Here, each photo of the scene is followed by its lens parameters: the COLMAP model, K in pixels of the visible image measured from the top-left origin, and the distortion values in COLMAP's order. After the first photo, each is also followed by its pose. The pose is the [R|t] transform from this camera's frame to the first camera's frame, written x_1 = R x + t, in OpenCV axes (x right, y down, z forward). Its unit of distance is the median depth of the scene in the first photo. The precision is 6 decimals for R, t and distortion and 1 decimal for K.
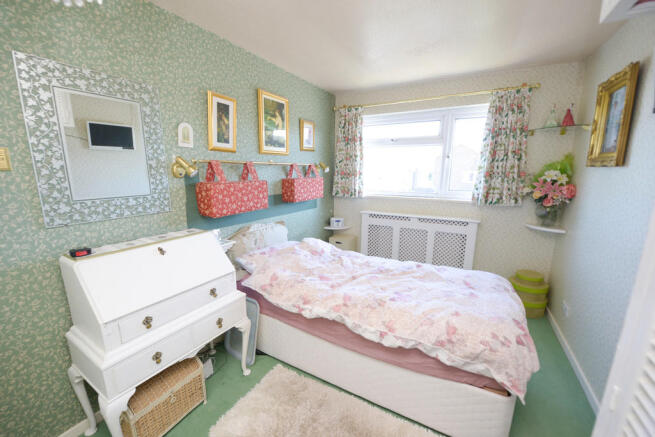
lens RADIAL K [[266.1, 0, 322.8], [0, 266.1, 224.0], [0, 0, 1]] dist [-0.020086, -0.000273]
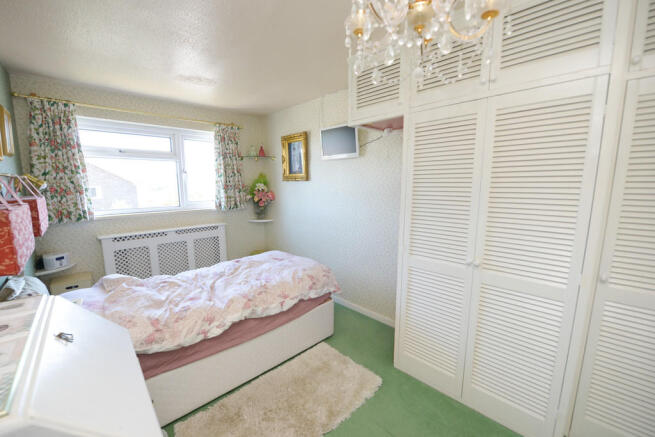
lens RADIAL K [[266.1, 0, 322.8], [0, 266.1, 224.0], [0, 0, 1]] dist [-0.020086, -0.000273]
pose [[0.278805, -0.146958, 0.949037, -0.561117], [0.196899, 0.975976, 0.093285, -0.039396], [-0.939946, 0.160856, 0.301042, 0.197013]]
